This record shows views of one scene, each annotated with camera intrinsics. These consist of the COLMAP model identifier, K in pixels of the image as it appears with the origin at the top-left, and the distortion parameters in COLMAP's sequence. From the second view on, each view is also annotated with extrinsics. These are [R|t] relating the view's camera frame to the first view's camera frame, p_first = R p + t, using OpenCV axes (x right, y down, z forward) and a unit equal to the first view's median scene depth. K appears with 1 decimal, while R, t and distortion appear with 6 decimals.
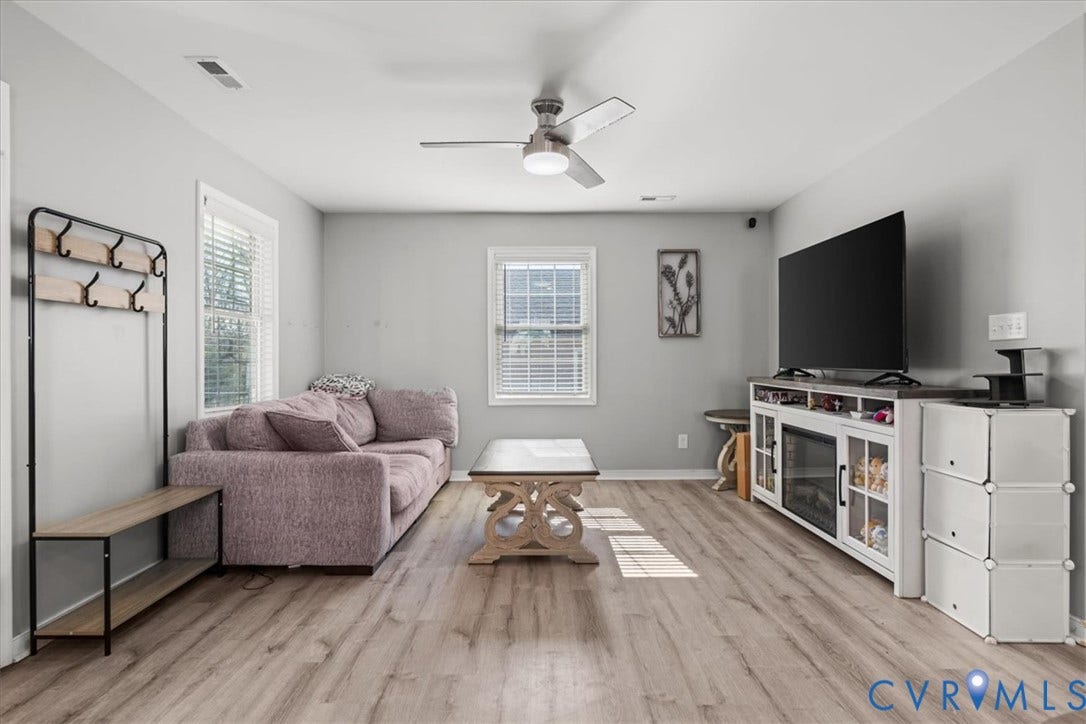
lens RADIAL K [[548.8, 0, 546.4], [0, 548.8, 367.5], [0, 0, 1]] dist [-0.004110, 0.000249]
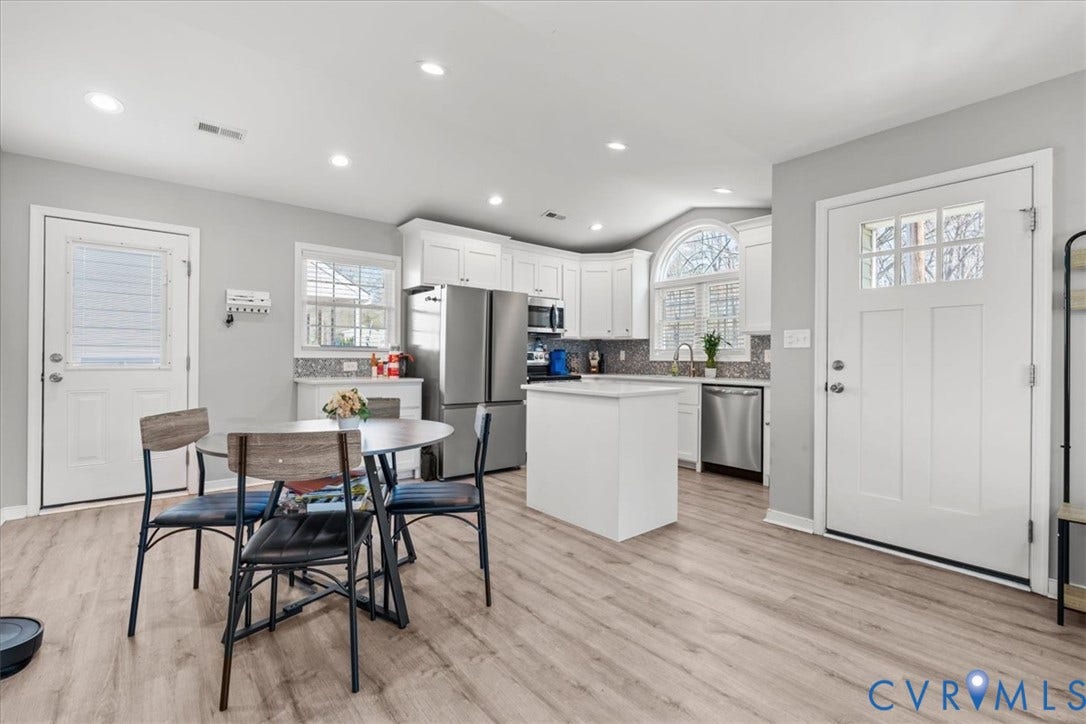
lens RADIAL K [[497.0, 0, 554.7], [0, 497.0, 358.7], [0, 0, 1]] dist [-0.003954, -0.000480]
pose [[-0.769837, -0.002709, -0.638235, 0.646462], [-0.008636, 0.999944, 0.006173, -0.015312], [0.638182, 0.010264, -0.769817, 1.124965]]
